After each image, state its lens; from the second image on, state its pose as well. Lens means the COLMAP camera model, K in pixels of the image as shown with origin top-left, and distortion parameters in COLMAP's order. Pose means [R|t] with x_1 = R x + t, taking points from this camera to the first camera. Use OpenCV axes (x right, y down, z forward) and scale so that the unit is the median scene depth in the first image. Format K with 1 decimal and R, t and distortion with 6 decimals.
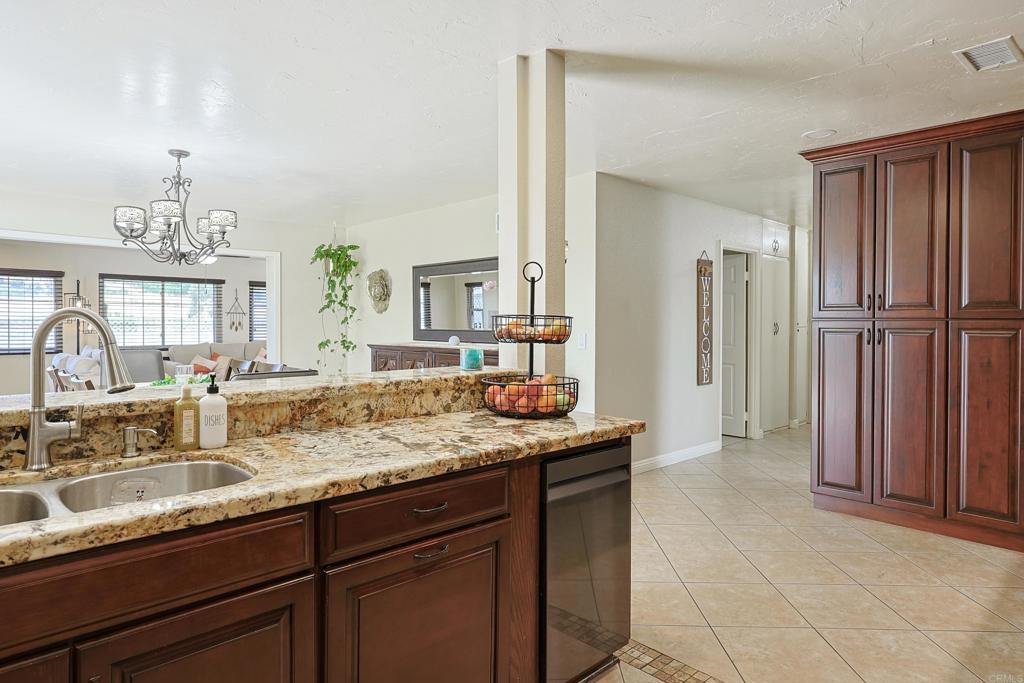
lens RADIAL K [[595.6, 0, 511.2], [0, 595.6, 322.8], [0, 0, 1]] dist [-0.006765, -0.001455]
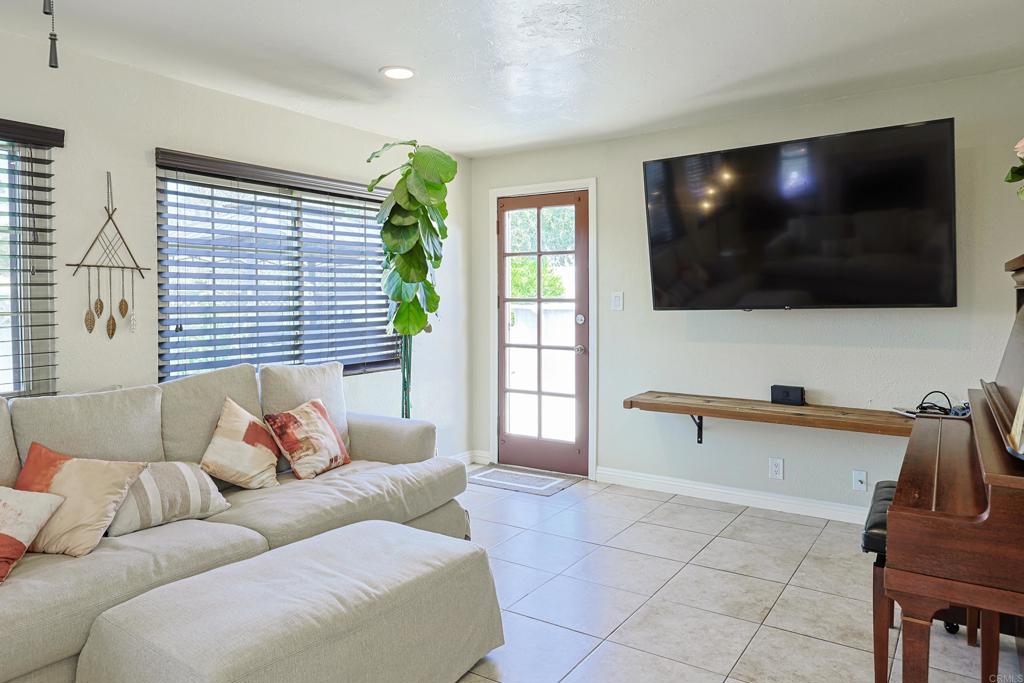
lens RADIAL K [[698.9, 0, 507.5], [0, 698.9, 313.8], [0, 0, 1]] dist [-0.005553, 0.001236]
pose [[0.976193, -0.009606, 0.216693, -1.066421], [0.004080, 0.999655, 0.025938, -0.009210], [-0.216867, -0.024436, 0.975895, 1.978308]]
